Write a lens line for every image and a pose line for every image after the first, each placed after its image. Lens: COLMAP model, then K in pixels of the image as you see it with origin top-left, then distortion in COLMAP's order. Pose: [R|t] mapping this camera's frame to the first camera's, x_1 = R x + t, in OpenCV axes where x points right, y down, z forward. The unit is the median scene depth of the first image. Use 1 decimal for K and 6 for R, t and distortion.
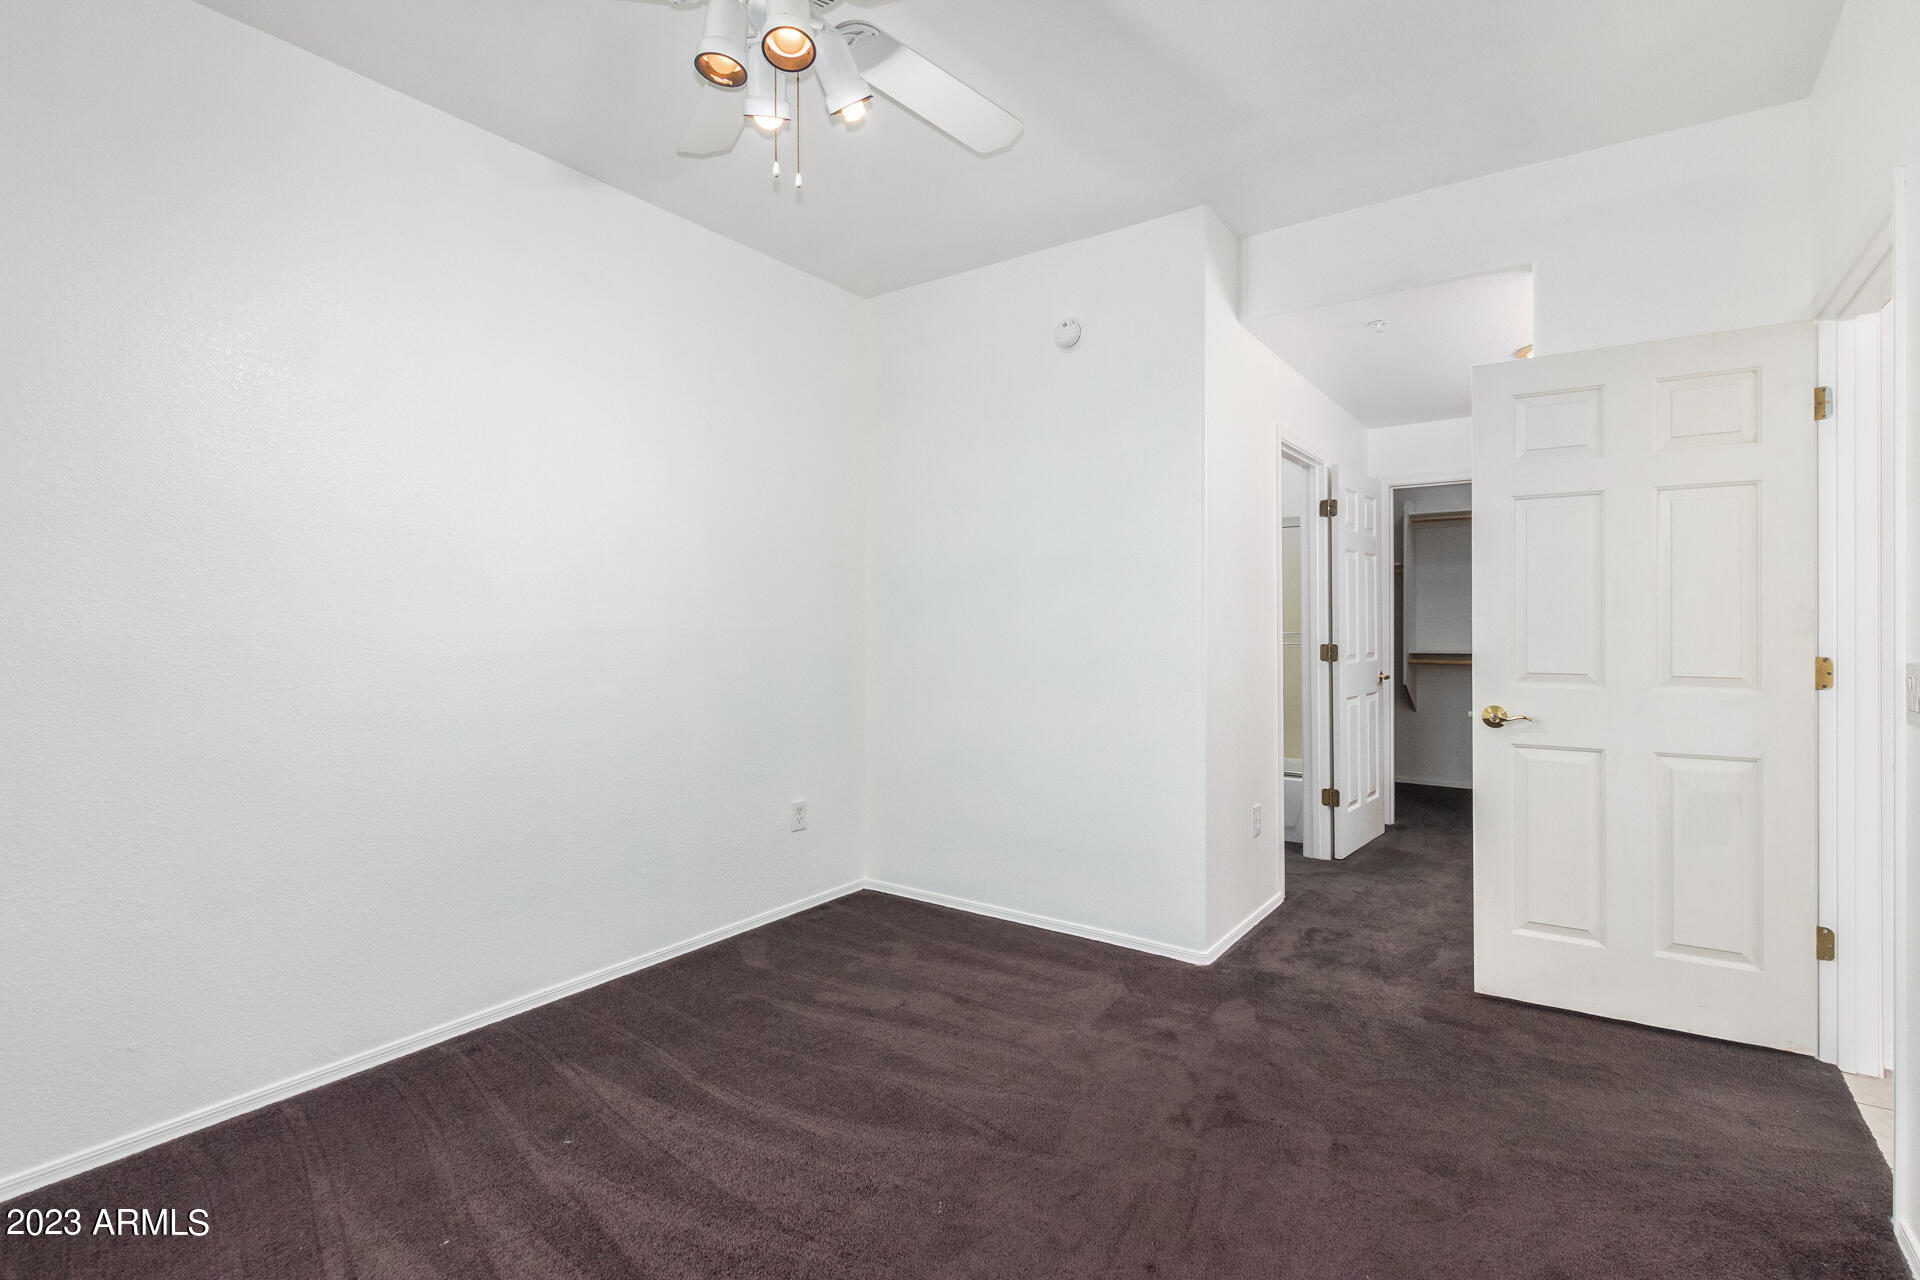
lens RADIAL K [[890.6, 0, 972.8], [0, 890.6, 629.1], [0, 0, 1]] dist [-0.004627, -0.001091]
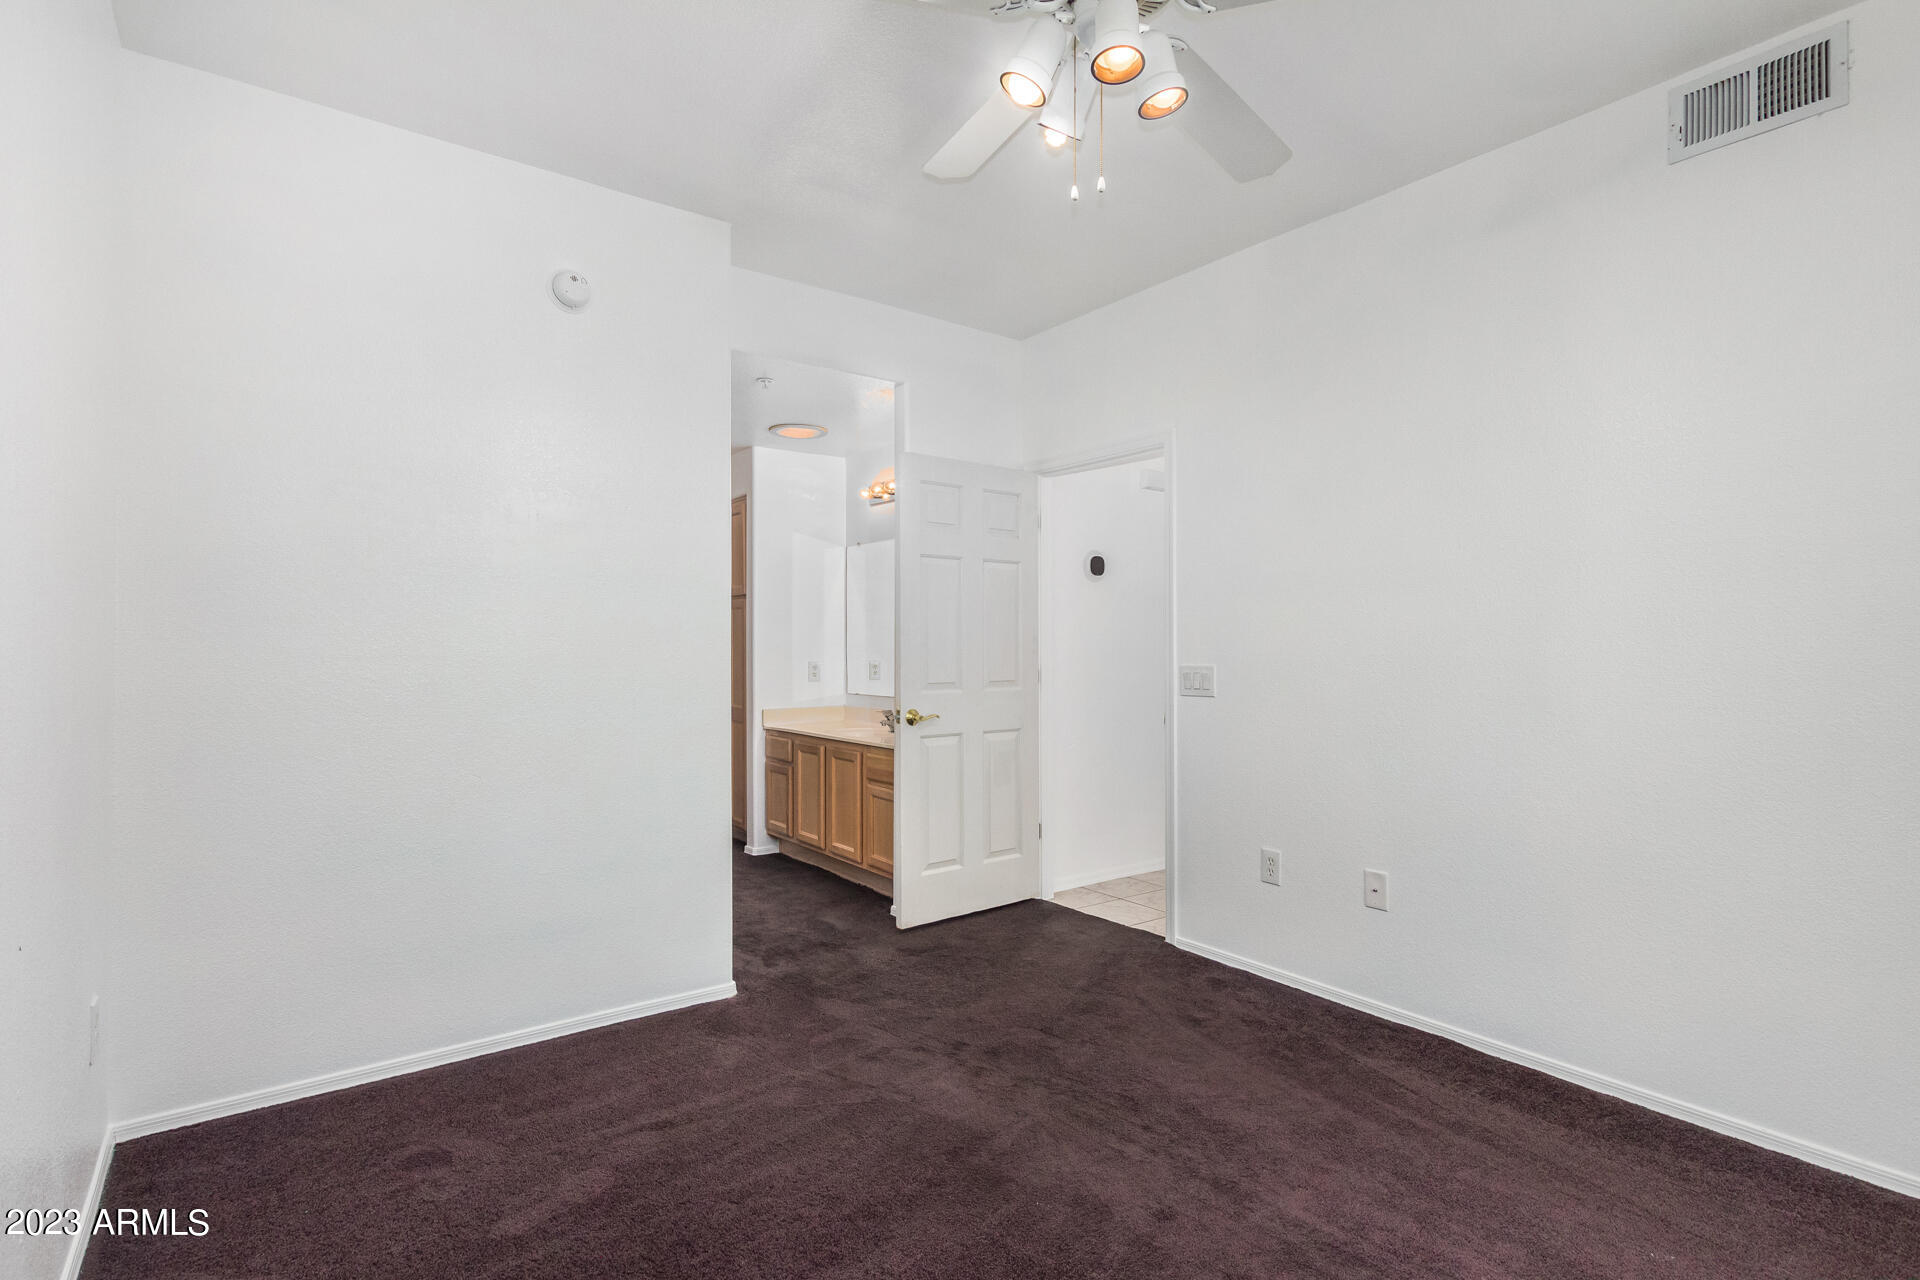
lens RADIAL K [[947.2, 0, 968.7], [0, 947.2, 641.4], [0, 0, 1]] dist [0.005171, 0.000065]
pose [[0.294846, 0.010929, 0.955482, -0.789603], [0.005564, 0.999898, -0.013154, 0.004005], [-0.955529, 0.009195, 0.294755, 0.524000]]
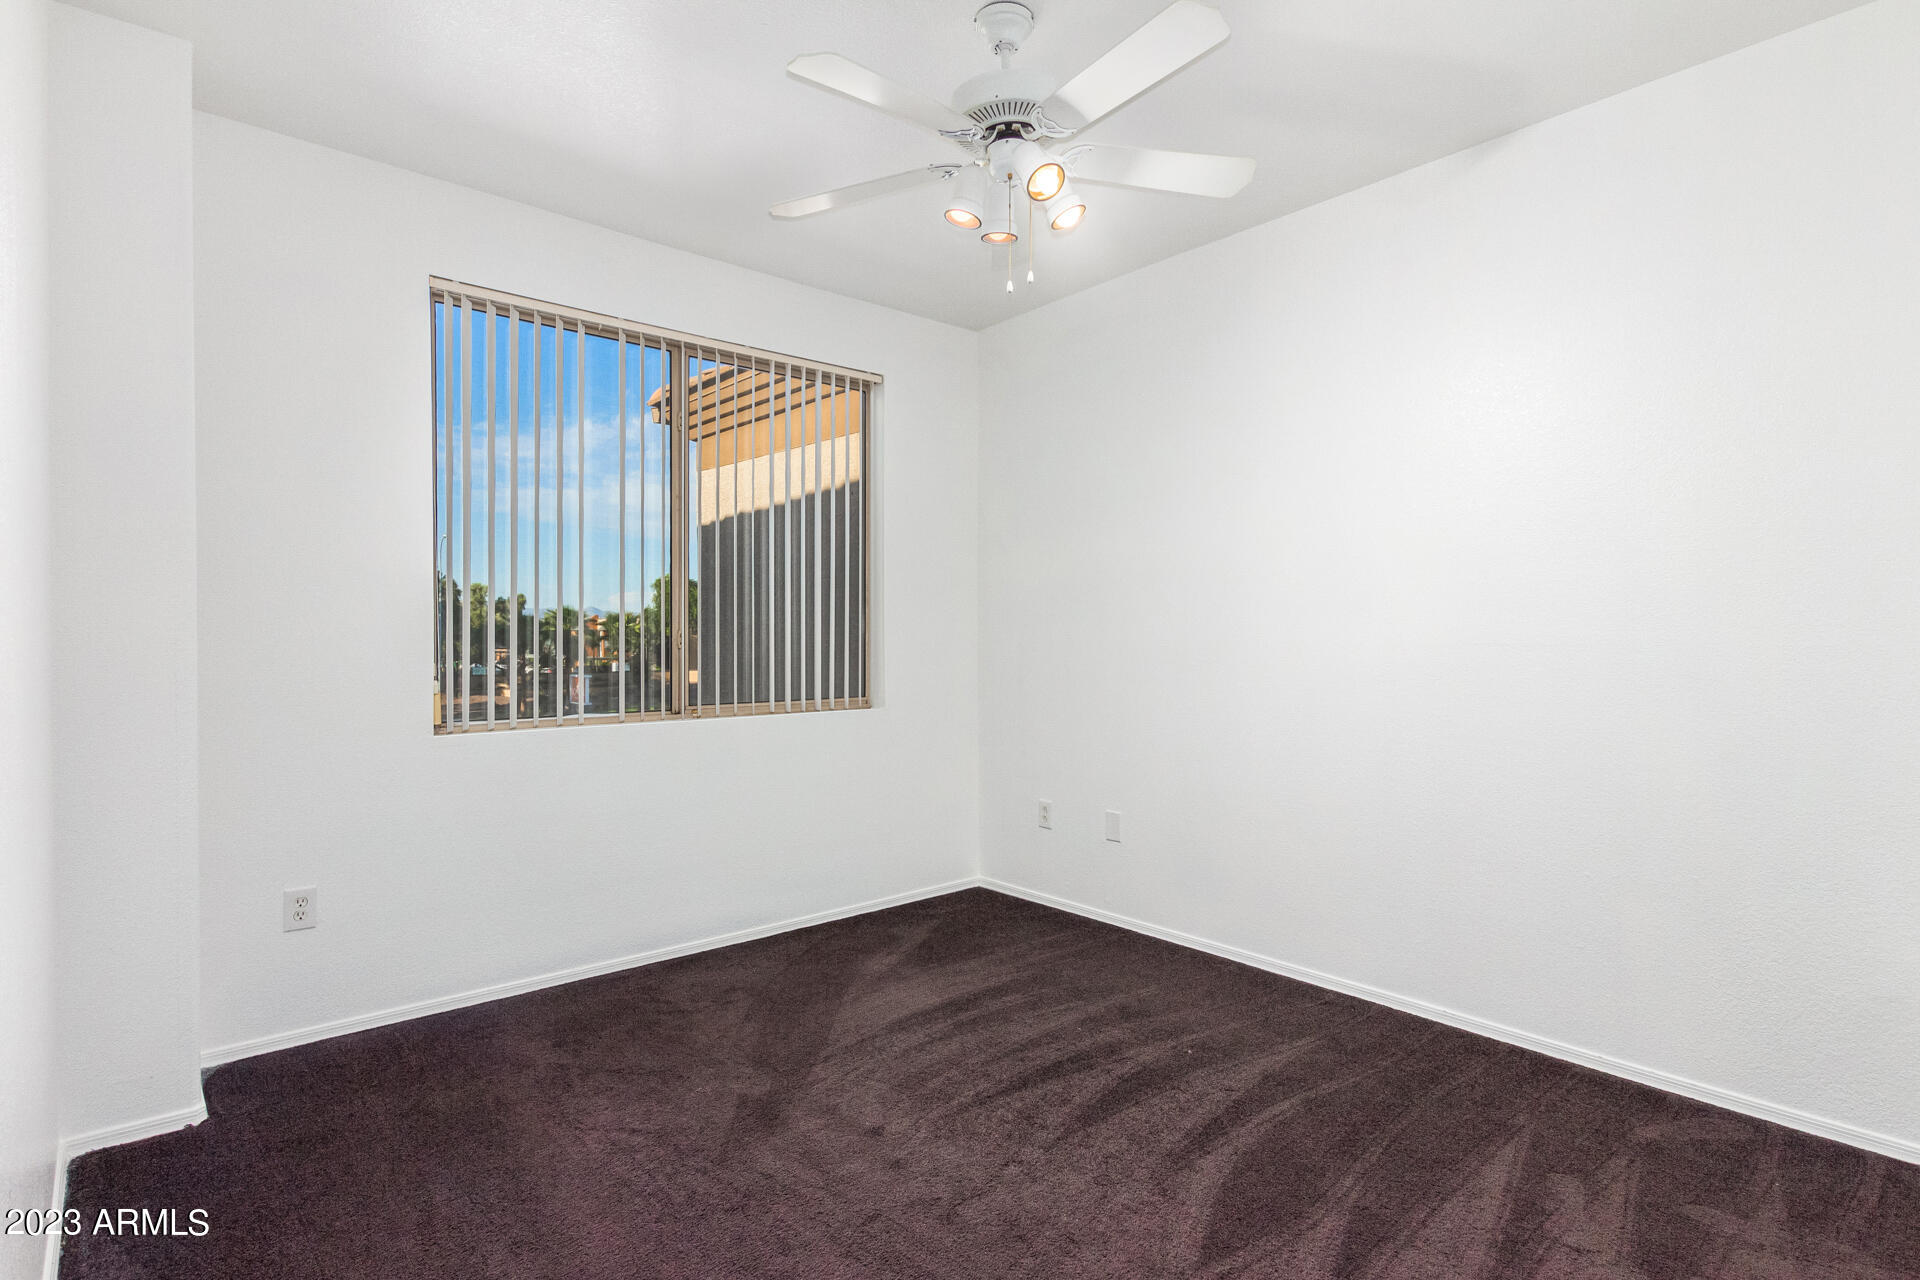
lens RADIAL K [[890.6, 0, 967.6], [0, 890.6, 643.0], [0, 0, 1]] dist [-0.004627, -0.001091]
pose [[-0.229984, 0.014562, -0.973085, 0.683868], [0.003053, 0.999894, 0.014242, -0.033865], [0.973190, 0.000304, -0.230005, 0.758660]]
